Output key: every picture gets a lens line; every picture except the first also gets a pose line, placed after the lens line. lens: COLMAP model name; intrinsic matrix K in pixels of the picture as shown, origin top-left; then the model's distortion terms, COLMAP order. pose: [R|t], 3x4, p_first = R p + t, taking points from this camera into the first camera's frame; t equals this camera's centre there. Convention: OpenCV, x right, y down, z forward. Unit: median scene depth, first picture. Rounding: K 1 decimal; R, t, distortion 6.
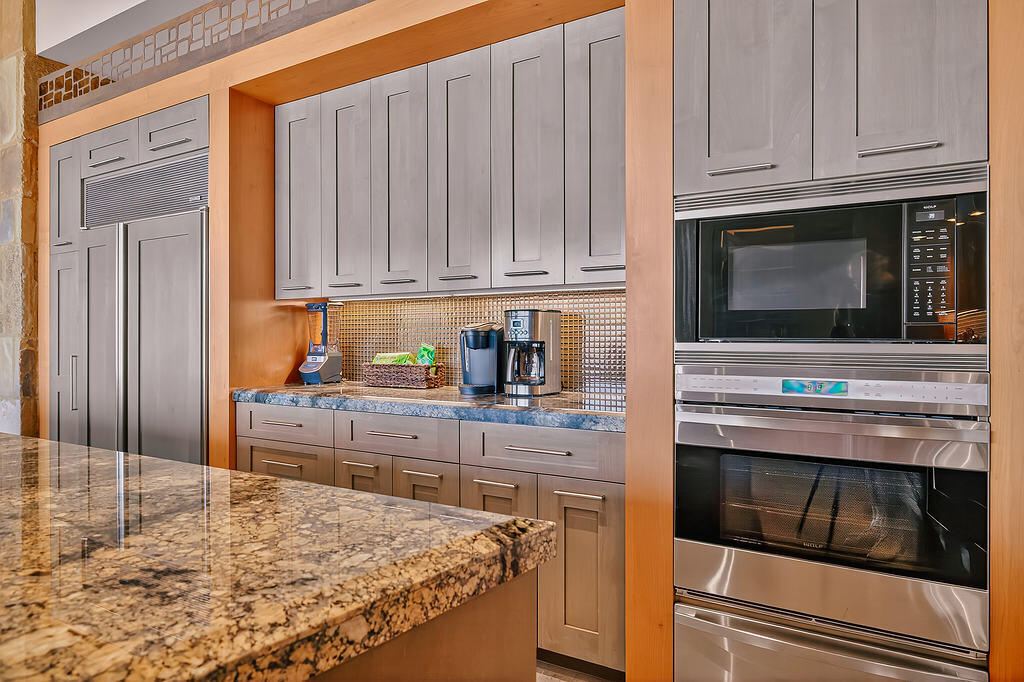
lens RADIAL K [[577.0, 0, 510.1], [0, 577.0, 336.7], [0, 0, 1]] dist [-0.002370, 0.000209]
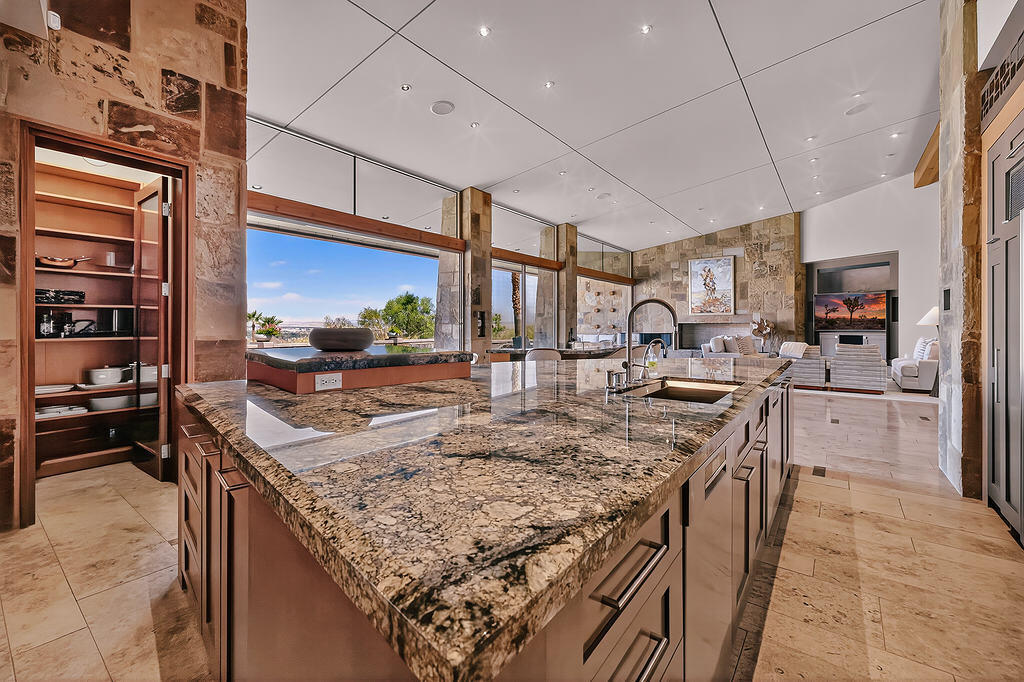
lens RADIAL K [[436.6, 0, 513.9], [0, 436.6, 326.7], [0, 0, 1]] dist [-0.000052, -0.000237]
pose [[-0.128973, 0.004731, -0.991637, 0.587042], [0.000005, 0.999989, 0.004770, -0.050313], [0.991648, 0.000610, -0.128972, 1.222339]]
